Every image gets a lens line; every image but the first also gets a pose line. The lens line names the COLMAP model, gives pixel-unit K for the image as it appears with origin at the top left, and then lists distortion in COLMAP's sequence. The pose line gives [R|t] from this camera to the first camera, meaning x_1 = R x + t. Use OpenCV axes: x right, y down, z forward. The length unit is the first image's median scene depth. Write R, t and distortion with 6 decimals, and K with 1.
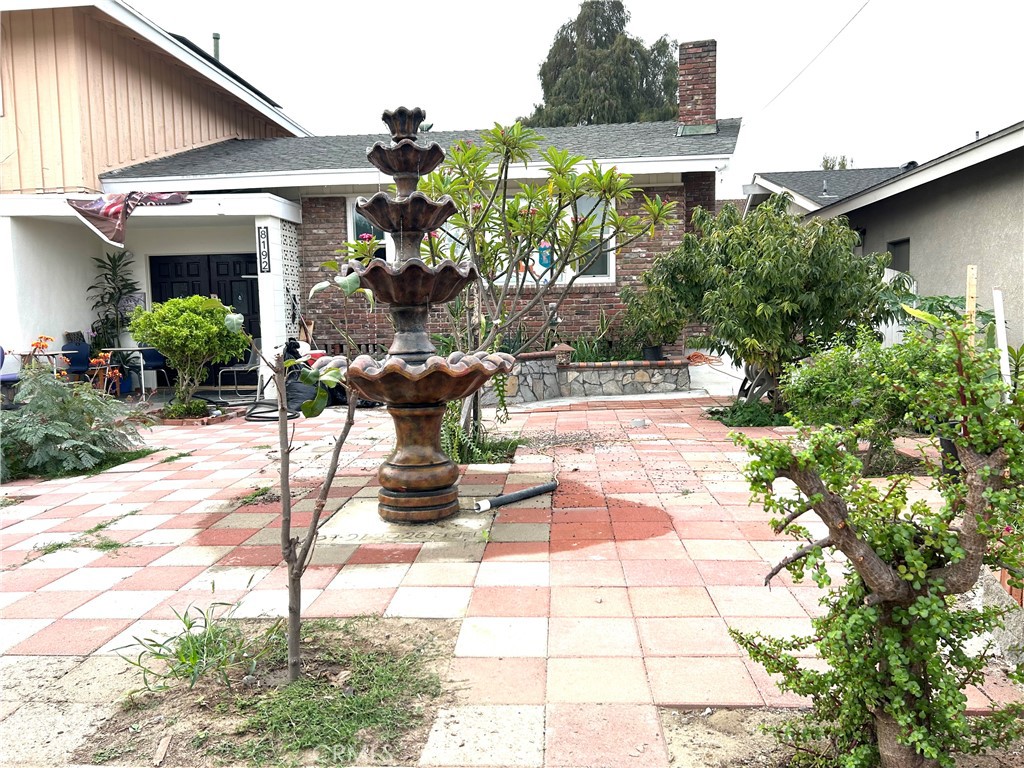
lens RADIAL K [[775.9, 0, 509.8], [0, 775.9, 379.5], [0, 0, 1]] dist [0.053847, -0.056527]
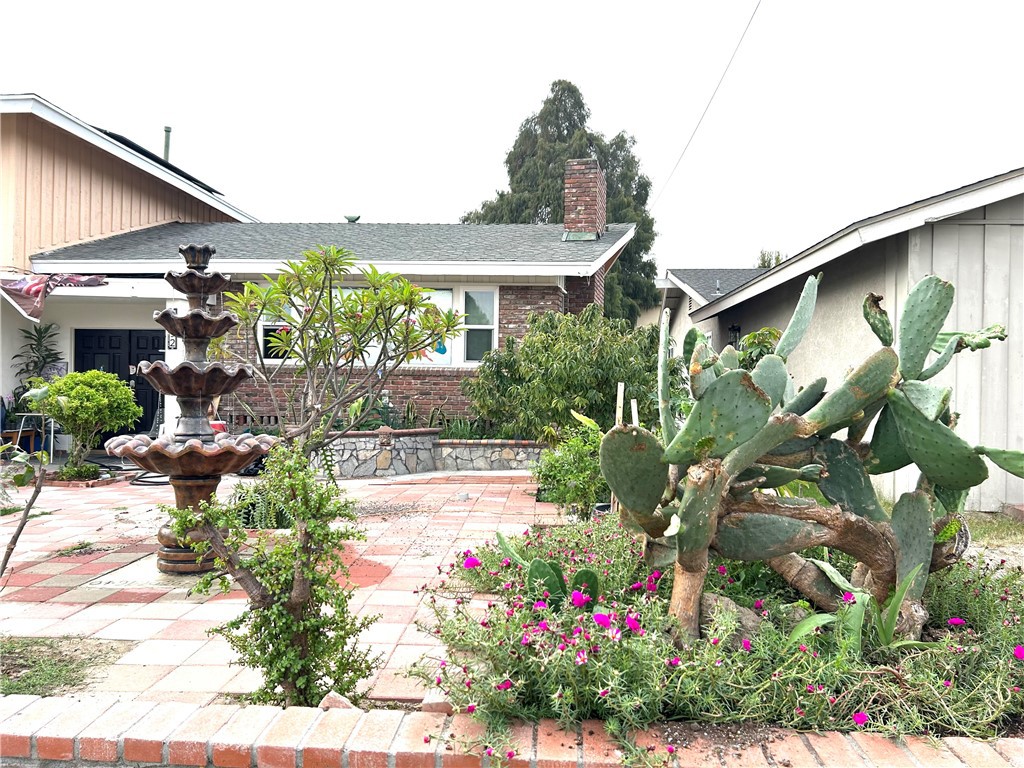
lens RADIAL K [[775.9, 0, 516.5], [0, 775.9, 383.2], [0, 0, 1]] dist [0.053847, -0.056527]
pose [[0.999104, 0.034110, 0.025071, 0.149516], [-0.031871, 0.995884, -0.084851, -0.011155], [-0.027862, 0.083976, 0.996078, -0.112855]]
